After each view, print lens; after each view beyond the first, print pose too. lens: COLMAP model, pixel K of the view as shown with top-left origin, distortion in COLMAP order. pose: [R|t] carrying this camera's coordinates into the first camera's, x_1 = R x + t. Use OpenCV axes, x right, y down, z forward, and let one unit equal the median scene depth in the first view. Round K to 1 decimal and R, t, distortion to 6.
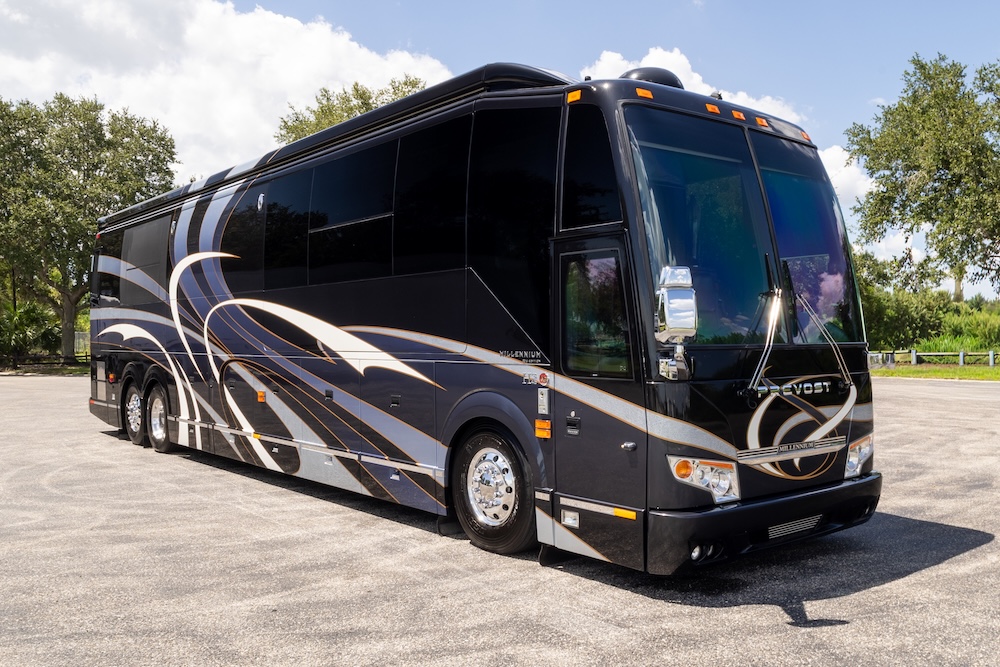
lens RADIAL K [[867.1, 0, 517.7], [0, 867.1, 335.4], [0, 0, 1]] dist [0.010767, -0.001810]
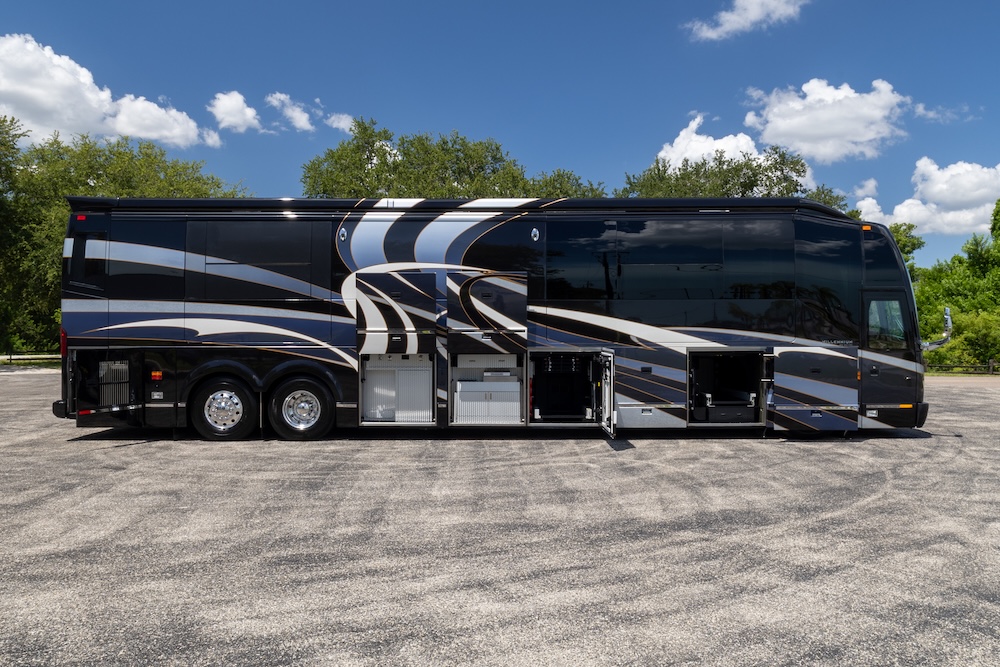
lens RADIAL K [[779.5, 0, 529.7], [0, 779.5, 334.9], [0, 0, 1]] dist [0.003211, -0.000015]
pose [[0.644612, 0.007042, 0.764478, -1.472571], [-0.003635, 0.999975, -0.006146, 0.014215], [-0.764501, 0.001183, 0.644621, 0.257910]]
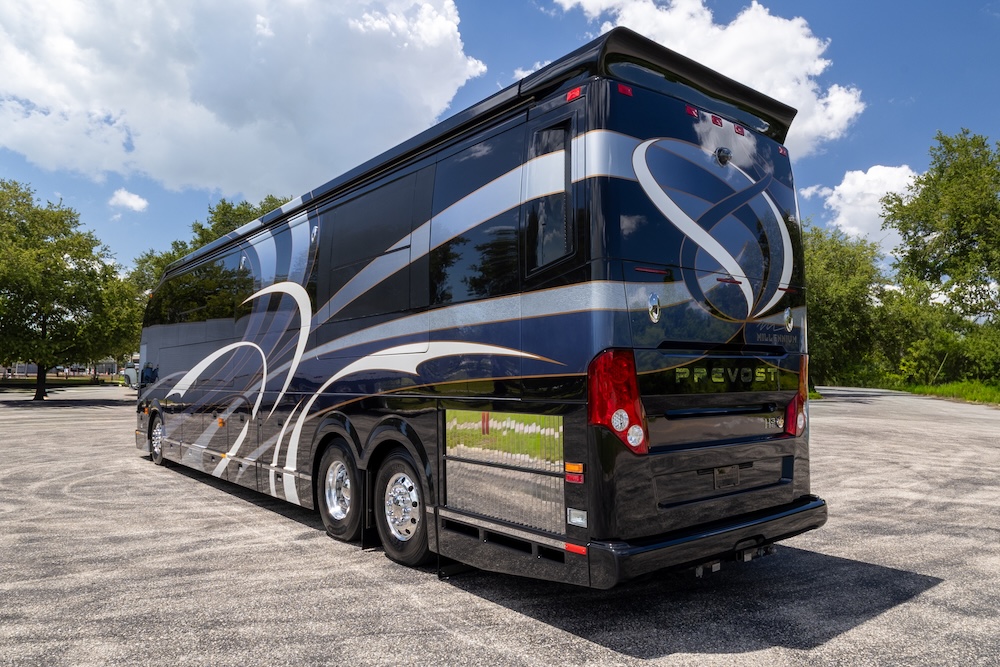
lens RADIAL K [[686.2, 0, 535.1], [0, 686.2, 341.0], [0, 0, 1]] dist [-0.000197, -0.001583]
pose [[0.984319, -0.004321, -0.176342, 0.421334], [-0.003668, 0.998983, -0.044949, -0.006704], [0.176357, 0.044891, 0.983302, 0.087288]]
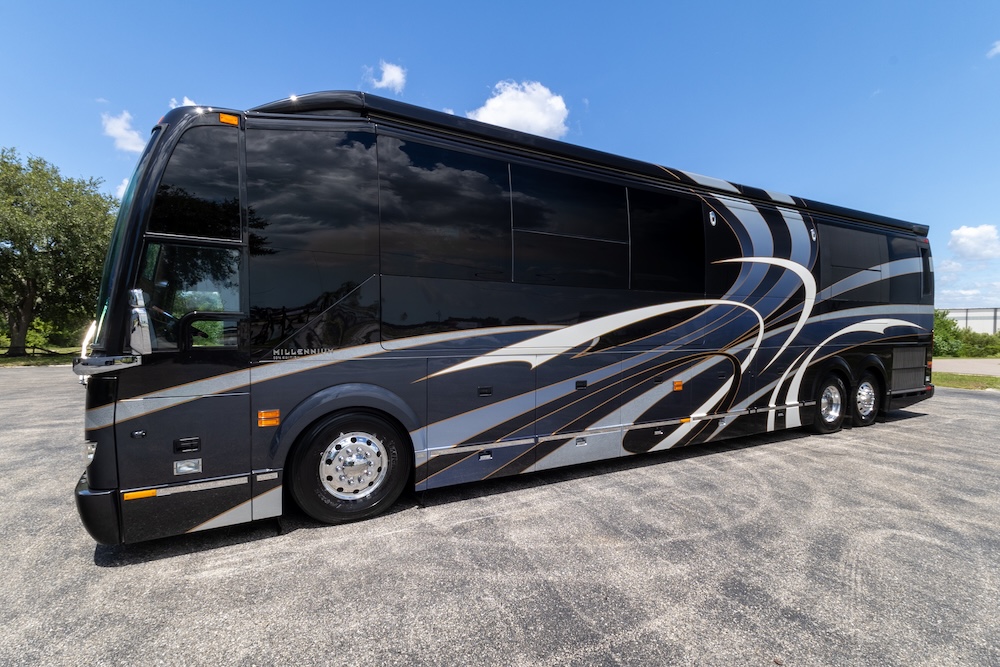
lens RADIAL K [[487.5, 0, 501.2], [0, 487.5, 354.6], [0, 0, 1]] dist [0.022527, 0.000102]
pose [[0.352241, -0.025595, 0.935559, -1.121209], [-0.004213, 0.999572, 0.028933, 0.014355], [-0.935900, -0.014133, 0.351983, 1.153093]]
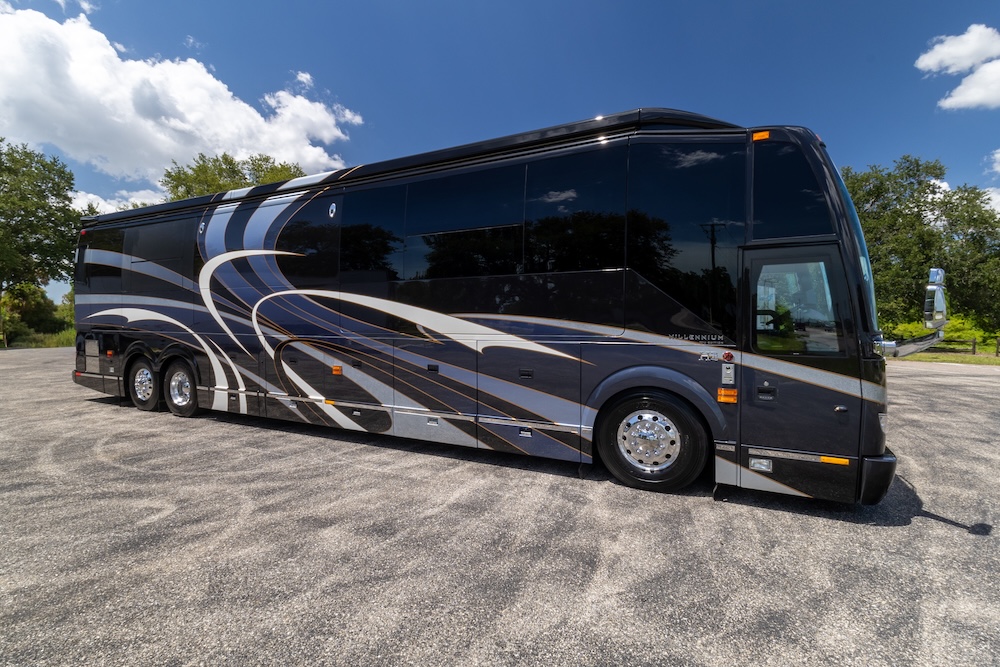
lens RADIAL K [[459.2, 0, 500.0], [0, 459.2, 333.5], [0, 0, 1]] dist [0.012718, -0.000871]
pose [[0.917975, -0.000274, 0.396637, -0.400335], [-0.009423, 0.999702, 0.022498, 0.002785], [-0.396525, -0.024390, 0.917700, 0.371995]]
